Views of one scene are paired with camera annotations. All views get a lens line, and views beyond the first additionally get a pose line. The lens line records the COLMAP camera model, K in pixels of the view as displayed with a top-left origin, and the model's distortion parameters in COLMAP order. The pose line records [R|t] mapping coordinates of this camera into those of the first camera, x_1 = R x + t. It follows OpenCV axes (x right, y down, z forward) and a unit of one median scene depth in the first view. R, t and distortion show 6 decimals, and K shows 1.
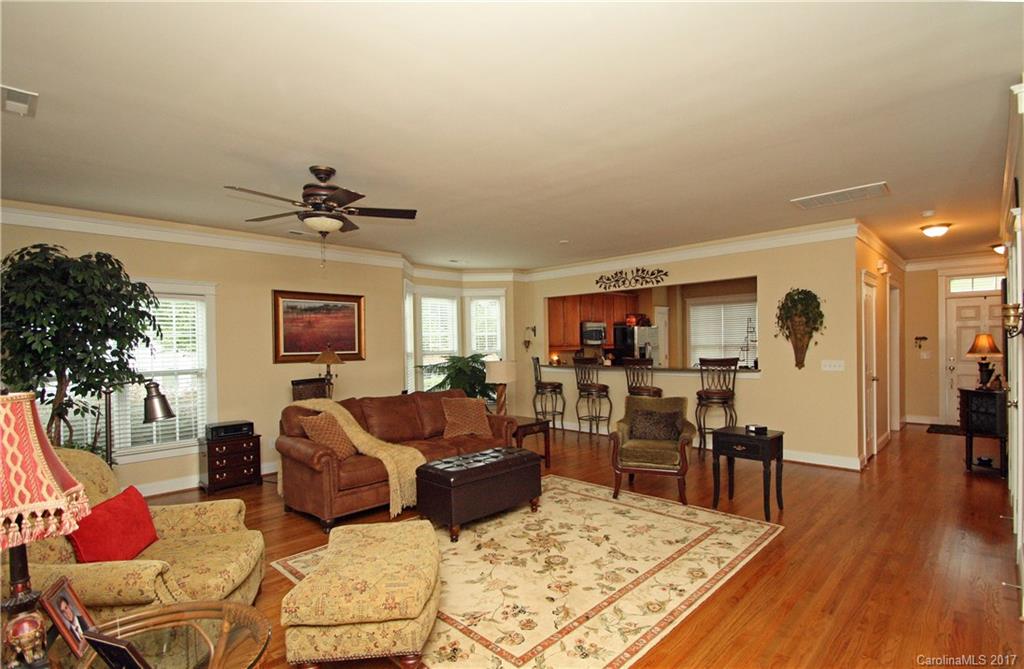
lens RADIAL K [[491.3, 0, 514.2], [0, 491.3, 351.1], [0, 0, 1]] dist [0.000743, -0.000033]
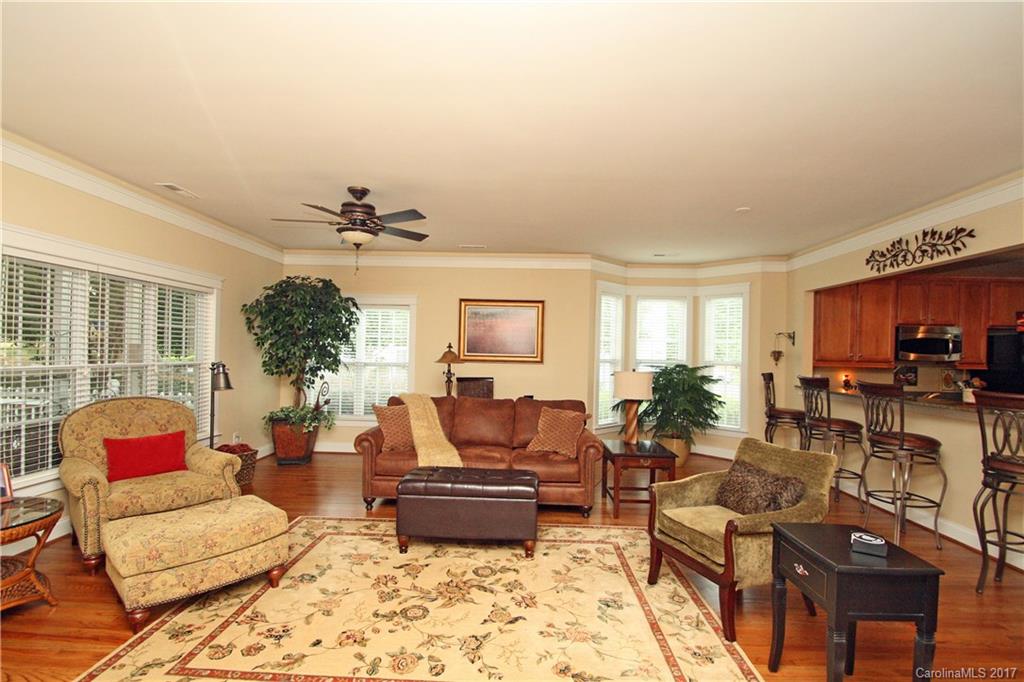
lens RADIAL K [[479.0, 0, 510.6], [0, 479.0, 352.1], [0, 0, 1]] dist [-0.007444, -0.000978]
pose [[0.675238, 0.030896, -0.736952, 0.418324], [-0.043345, 0.999058, 0.002169, -0.005109], [0.736325, 0.030478, 0.675941, 0.317890]]
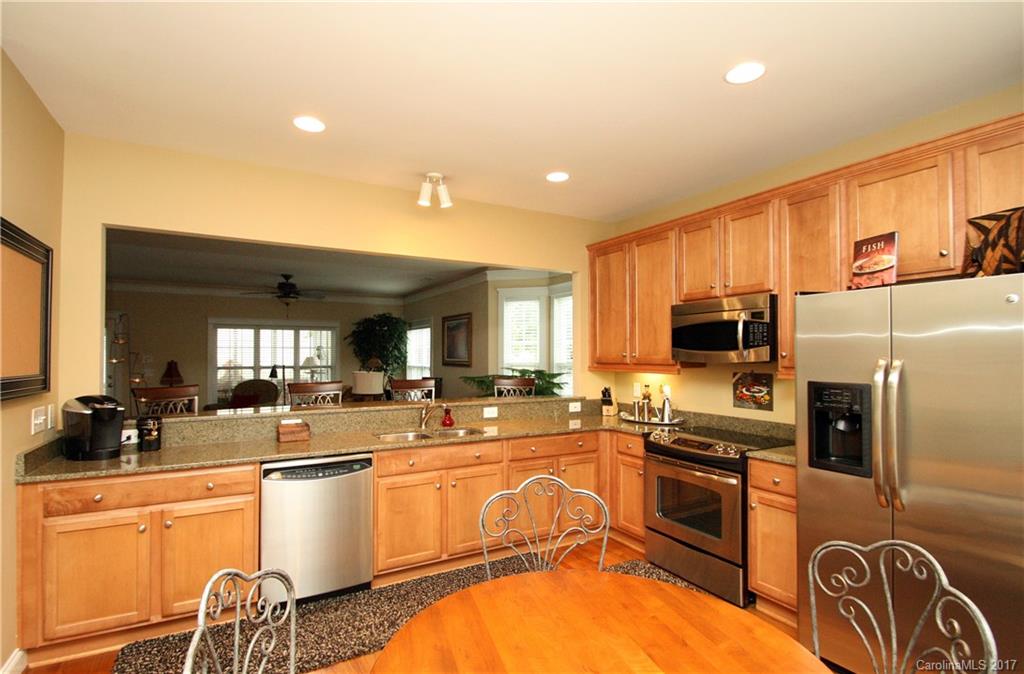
lens RADIAL K [[490.6, 0, 514.6], [0, 490.6, 342.9], [0, 0, 1]] dist [-0.001779, -0.000683]
pose [[-0.274370, -0.003469, -0.961618, 0.887990], [-0.008690, 0.999962, -0.001128, -0.043295], [0.961585, 0.008047, -0.274390, 1.587406]]
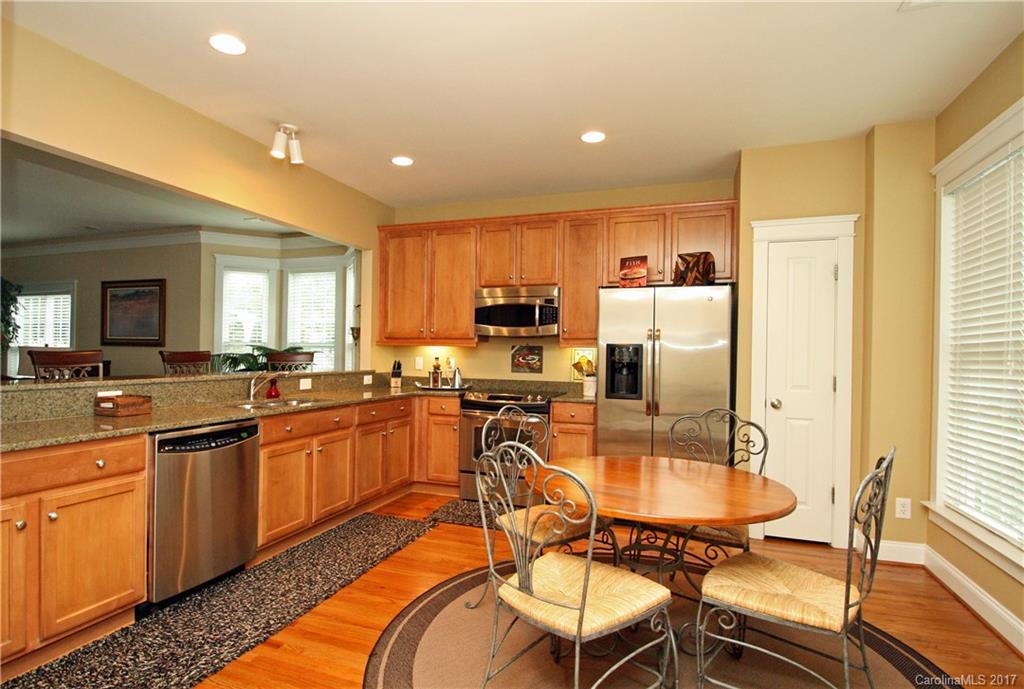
lens RADIAL K [[520.2, 0, 512.0], [0, 520.2, 344.5], [0, 0, 1]] dist [0.002852, -0.010828]
pose [[0.421536, 0.012218, -0.906730, 0.986546], [-0.035964, 0.999348, -0.003253, -0.007824], [0.906098, 0.033981, 0.421700, 1.323435]]
